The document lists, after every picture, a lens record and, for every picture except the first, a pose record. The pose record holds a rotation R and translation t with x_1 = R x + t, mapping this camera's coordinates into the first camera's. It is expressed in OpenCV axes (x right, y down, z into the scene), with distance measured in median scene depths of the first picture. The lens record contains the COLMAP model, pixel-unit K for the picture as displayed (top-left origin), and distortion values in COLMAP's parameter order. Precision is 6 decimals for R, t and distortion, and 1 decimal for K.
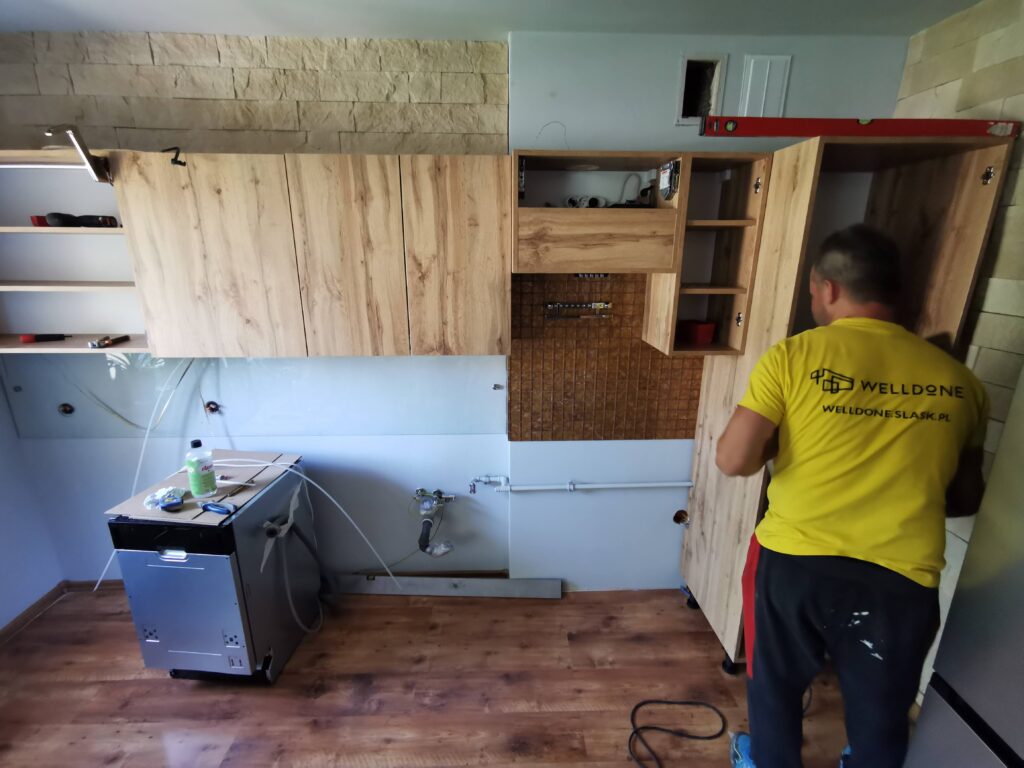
lens RADIAL K [[468.8, 0, 509.3], [0, 468.8, 380.8], [0, 0, 1]] dist [-0.005792, 0.006024]
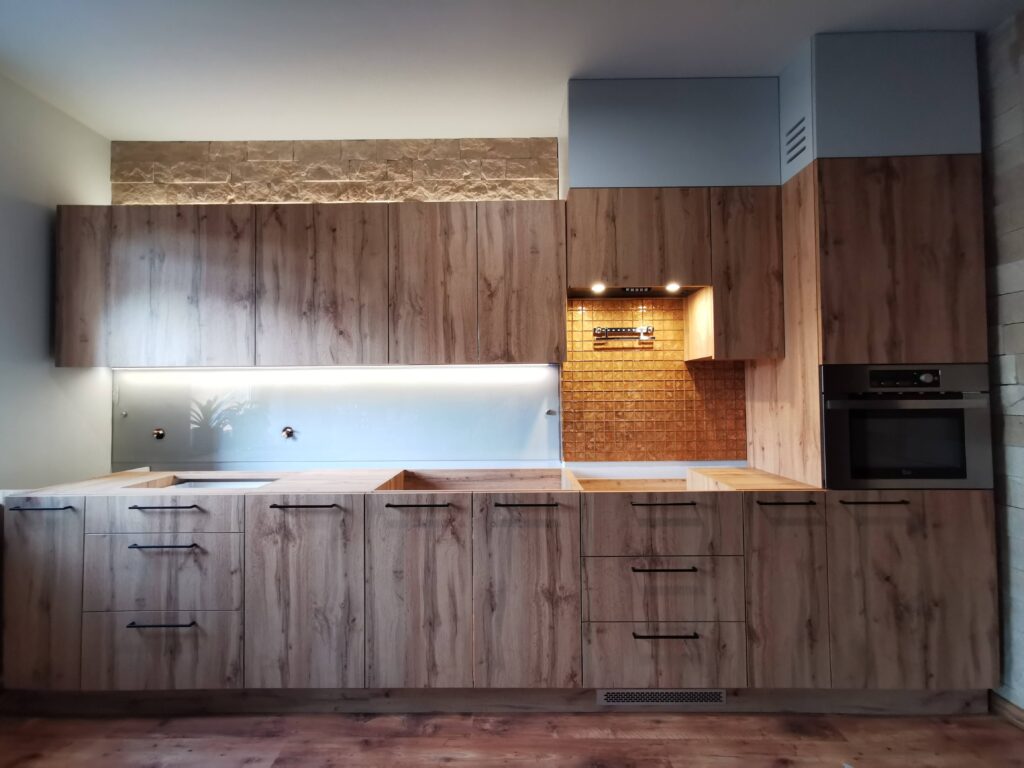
lens RADIAL K [[468.8, 0, 509.3], [0, 468.8, 380.8], [0, 0, 1]] dist [-0.005792, 0.006024]
pose [[0.998866, -0.012994, -0.045801, -0.088932], [-0.001441, 0.953341, -0.301891, 0.340670], [0.047587, 0.301614, 0.952242, -0.056023]]
